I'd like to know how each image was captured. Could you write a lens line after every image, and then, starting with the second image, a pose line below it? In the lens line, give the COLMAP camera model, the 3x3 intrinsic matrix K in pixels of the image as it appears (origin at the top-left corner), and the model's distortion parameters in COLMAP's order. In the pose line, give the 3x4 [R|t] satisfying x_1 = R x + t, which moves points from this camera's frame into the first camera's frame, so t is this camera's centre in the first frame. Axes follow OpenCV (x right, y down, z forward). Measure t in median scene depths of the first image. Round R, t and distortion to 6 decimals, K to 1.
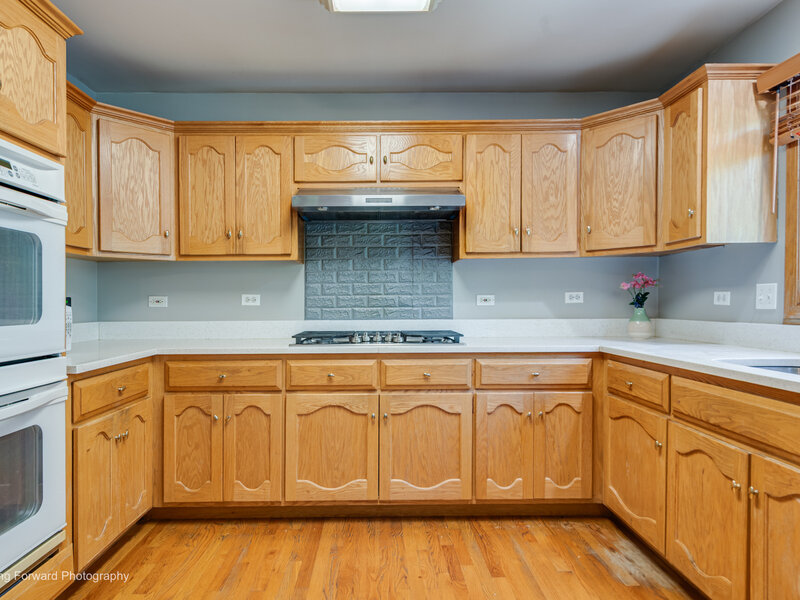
lens RADIAL K [[453.9, 0, 398.6], [0, 453.9, 317.7], [0, 0, 1]] dist [0.023067, -0.000222]
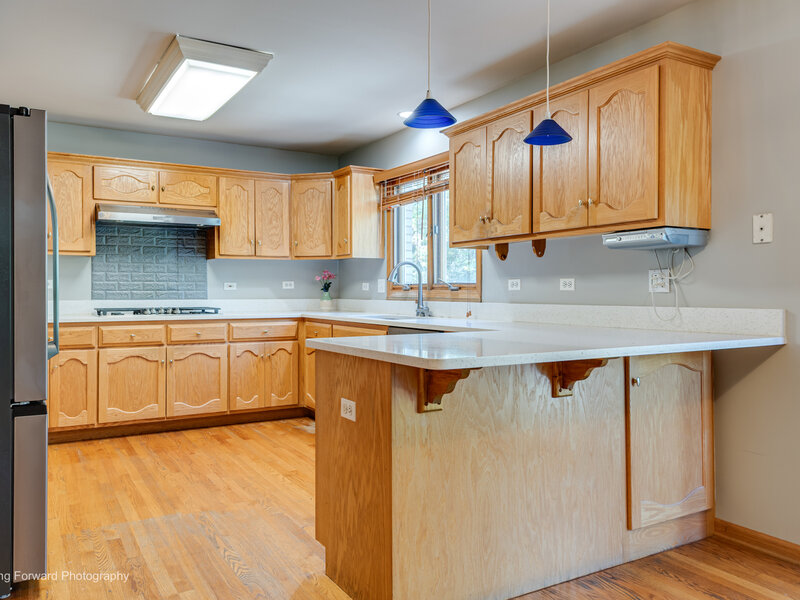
lens RADIAL K [[640.6, 0, 400.0], [0, 640.6, 300.0], [0, 0, 1]] dist [0.007315, 0.003462]
pose [[0.862770, -0.000706, 0.505596, -0.450494], [0.009398, 0.999849, -0.014642, 0.048484], [-0.505509, 0.017384, 0.862646, -1.244140]]
